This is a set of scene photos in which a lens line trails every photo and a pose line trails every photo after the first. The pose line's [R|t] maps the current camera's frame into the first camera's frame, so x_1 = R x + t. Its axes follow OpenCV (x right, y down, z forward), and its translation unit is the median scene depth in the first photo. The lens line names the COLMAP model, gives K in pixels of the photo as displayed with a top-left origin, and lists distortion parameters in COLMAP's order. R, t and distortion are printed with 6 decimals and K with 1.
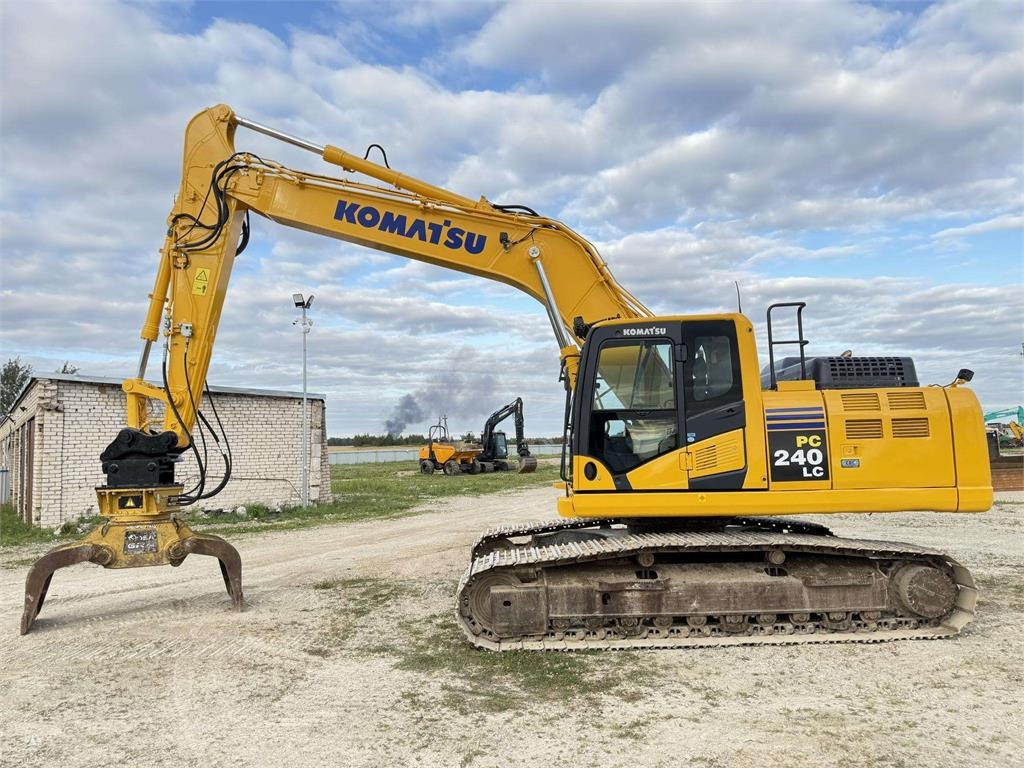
lens RADIAL K [[716.2, 0, 501.1], [0, 716.2, 382.2], [0, 0, 1]] dist [0.113673, -0.177270]
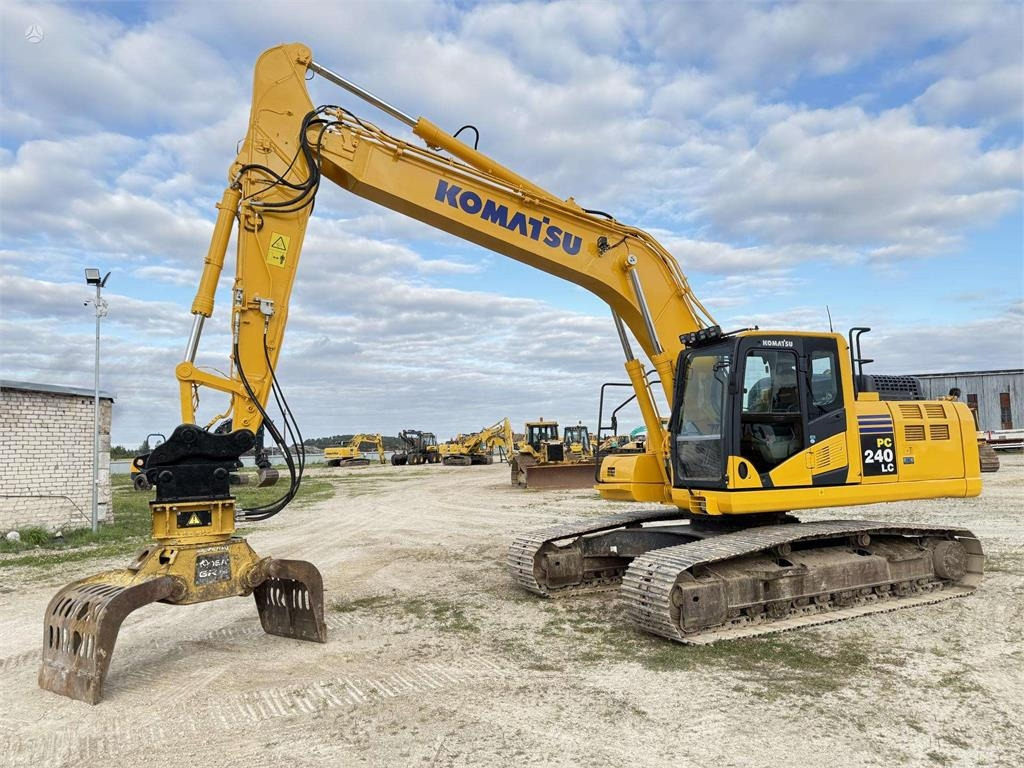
lens RADIAL K [[716.2, 0, 501.1], [0, 716.2, 382.2], [0, 0, 1]] dist [0.113673, -0.177270]
pose [[0.900504, 0.039829, 0.433020, -0.674578], [-0.033410, 0.999190, -0.022427, 0.028765], [-0.433562, 0.005729, 0.901106, 0.178904]]
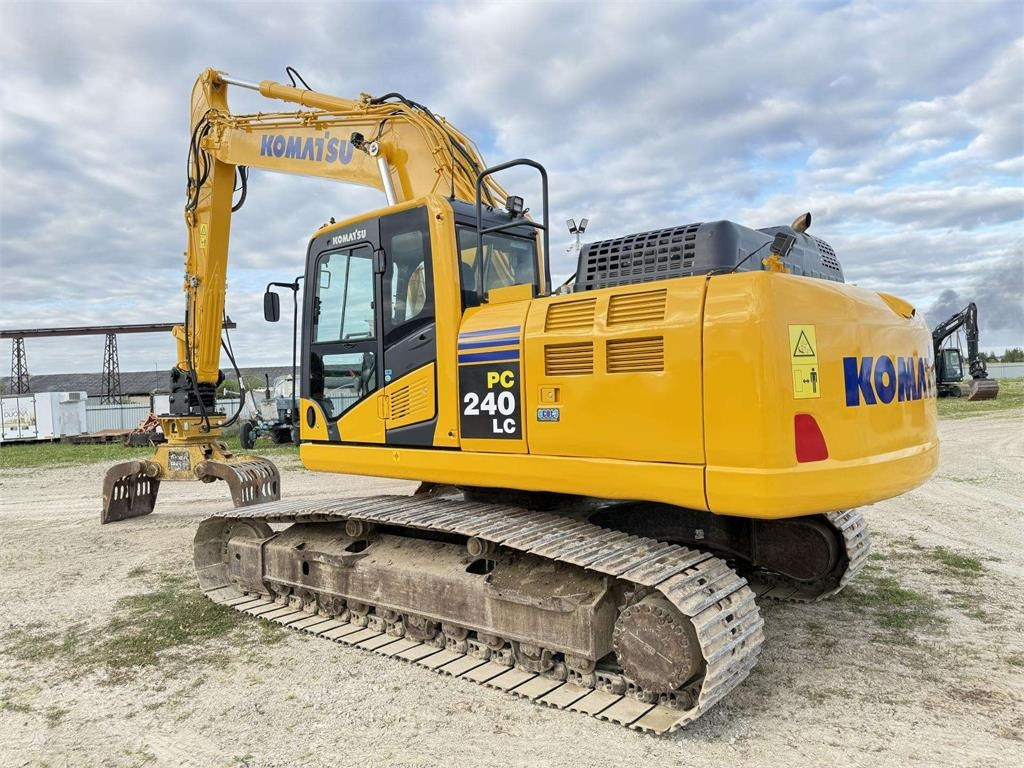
lens RADIAL K [[716.2, 0, 501.1], [0, 716.2, 382.2], [0, 0, 1]] dist [0.113673, -0.177270]
pose [[0.777090, -0.000764, -0.629390, 0.818304], [0.070007, 0.993899, 0.085229, 0.028564], [0.625484, -0.110292, 0.772402, 0.497792]]
